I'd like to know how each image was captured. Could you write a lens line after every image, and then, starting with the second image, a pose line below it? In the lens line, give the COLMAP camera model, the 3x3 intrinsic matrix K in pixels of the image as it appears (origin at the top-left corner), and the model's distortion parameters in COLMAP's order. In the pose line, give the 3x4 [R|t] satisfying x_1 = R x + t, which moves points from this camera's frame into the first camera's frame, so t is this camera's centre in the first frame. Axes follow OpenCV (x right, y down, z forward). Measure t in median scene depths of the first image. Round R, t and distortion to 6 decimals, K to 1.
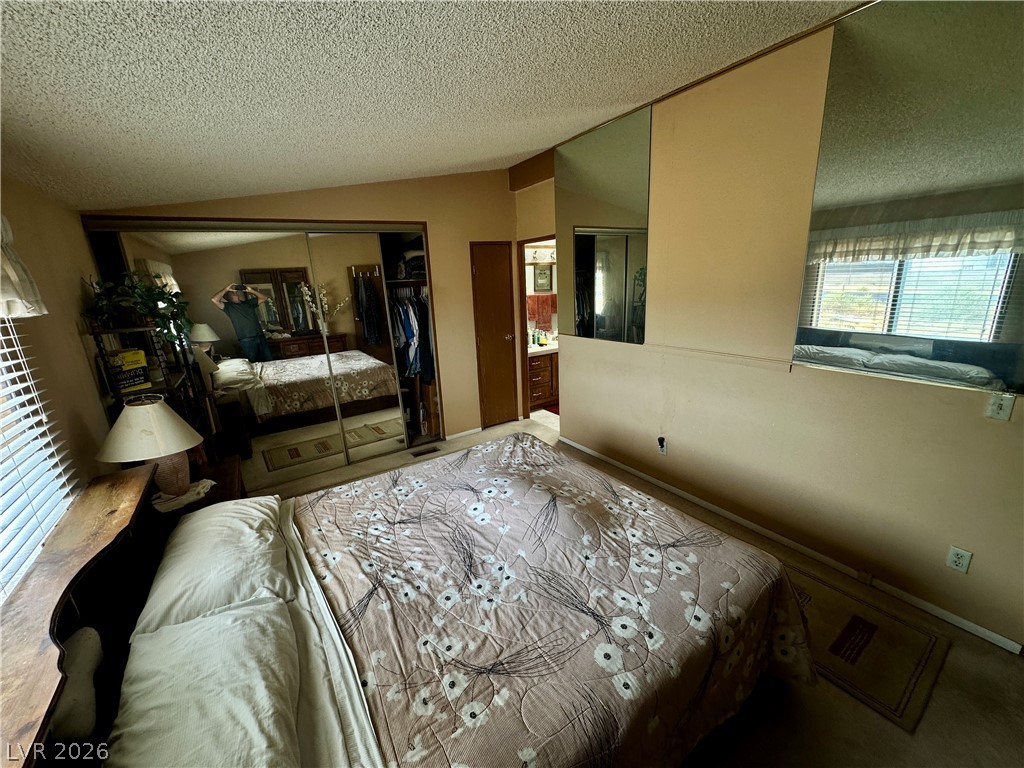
lens RADIAL K [[407.4, 0, 512.7], [0, 407.4, 384.4], [0, 0, 1]] dist [-0.001480, -0.000283]
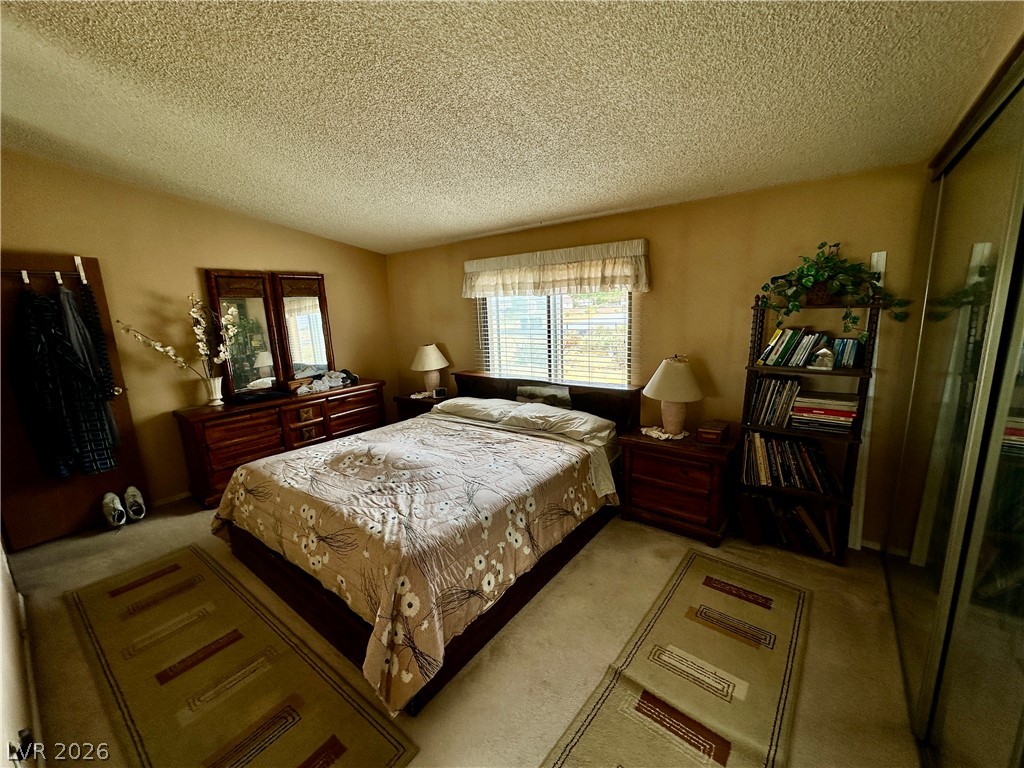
lens RADIAL K [[407.4, 0, 510.4], [0, 407.4, 385.8], [0, 0, 1]] dist [-0.001480, -0.000283]
pose [[-0.944955, 0.141471, -0.295035, 0.018626], [-0.002641, 0.898369, 0.439233, -0.369615], [0.327189, 0.415835, -0.848545, 1.588175]]
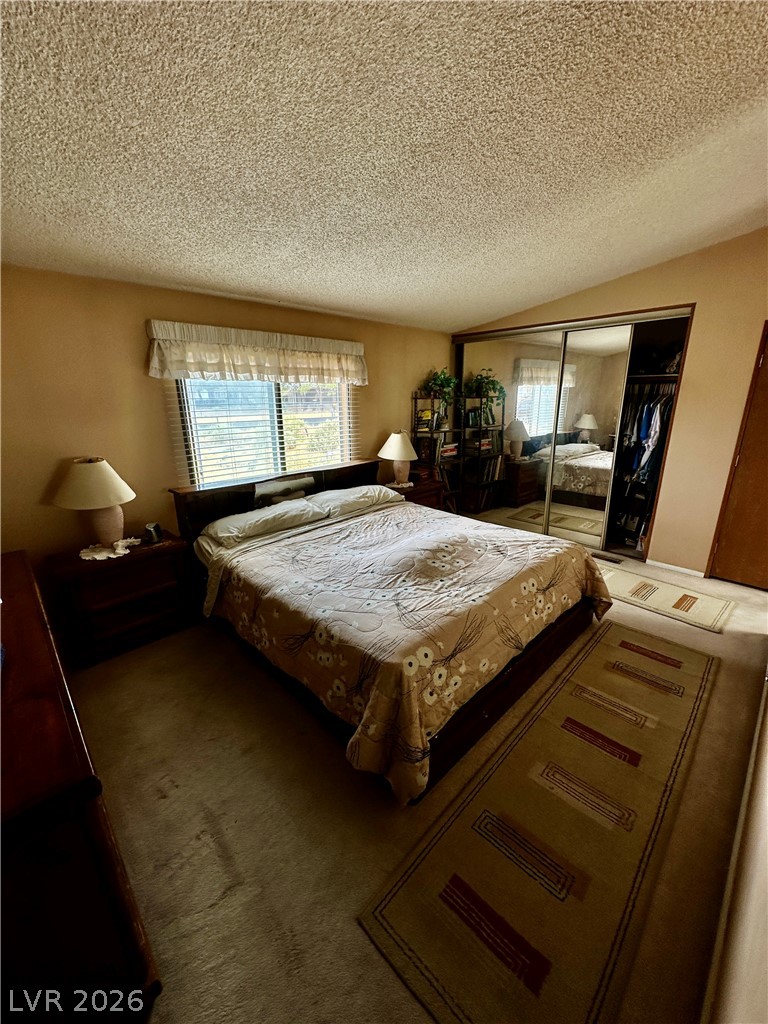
lens RADIAL K [[407.4, 0, 384.2], [0, 407.4, 513.8], [0, 0, 1]] dist [-0.001480, -0.000283]
pose [[0.190062, 0.323777, -0.926847, 0.847857], [-0.257088, 0.927526, 0.271295, -0.088531], [0.947514, 0.186718, 0.259527, 0.384166]]
